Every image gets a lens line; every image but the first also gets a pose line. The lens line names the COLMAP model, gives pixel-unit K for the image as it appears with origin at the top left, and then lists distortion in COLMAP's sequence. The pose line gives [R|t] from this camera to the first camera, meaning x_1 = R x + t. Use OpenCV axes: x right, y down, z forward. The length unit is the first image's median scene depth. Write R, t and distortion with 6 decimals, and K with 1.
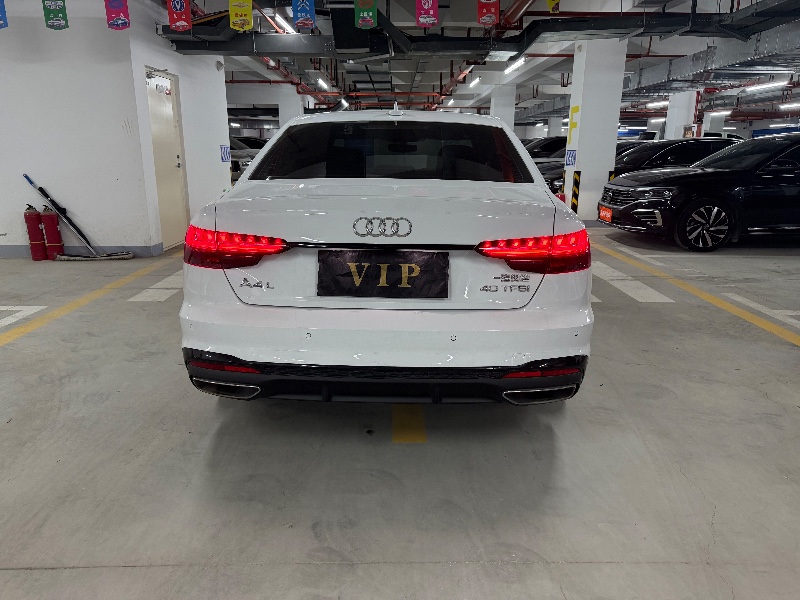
lens RADIAL K [[568.4, 0, 398.0], [0, 568.4, 302.0], [0, 0, 1]] dist [0.019883, -0.021088]
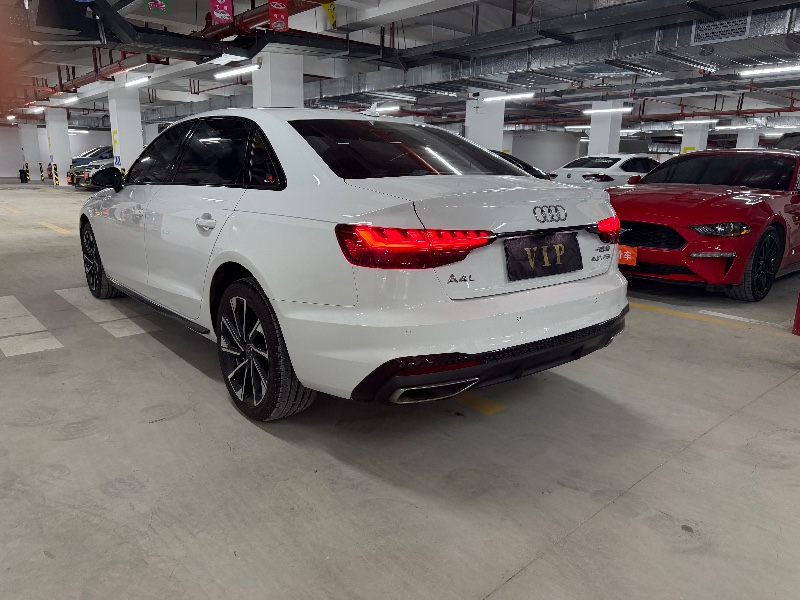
lens RADIAL K [[568.4, 0, 393.7], [0, 568.4, 302.5], [0, 0, 1]] dist [0.019883, -0.021088]
pose [[0.757467, -0.147315, 0.636036, -0.981785], [0.157343, 0.986686, 0.041147, -0.049731], [-0.633629, 0.068908, 0.770562, 0.308498]]
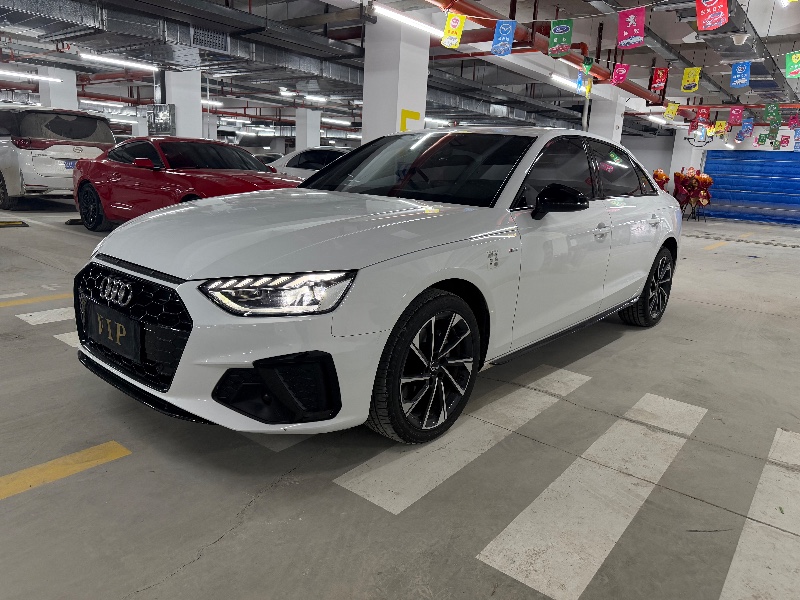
lens RADIAL K [[568.4, 0, 403.5], [0, 568.4, 300.0], [0, 0, 1]] dist [0.019883, -0.021088]
pose [[-0.778940, -0.190581, 0.597438, -1.011960], [0.099944, 0.902796, 0.418296, -0.934570], [-0.619083, 0.385537, -0.684176, 3.673044]]
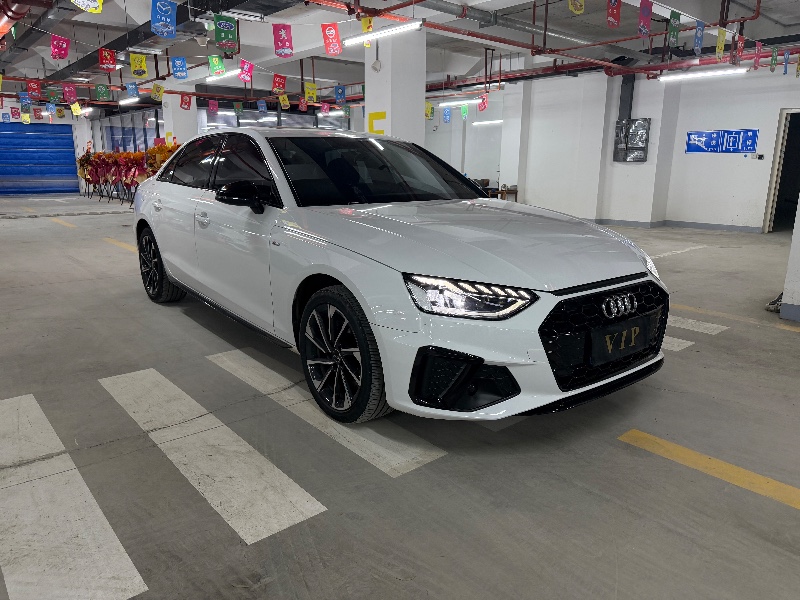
lens RADIAL K [[568.4, 0, 399.9], [0, 568.4, 298.1], [0, 0, 1]] dist [0.019883, -0.021088]
pose [[-0.764917, 0.134744, -0.629878, 1.145802], [-0.178849, 0.894996, 0.408651, -0.977557], [0.618802, 0.425237, -0.660498, 3.767599]]
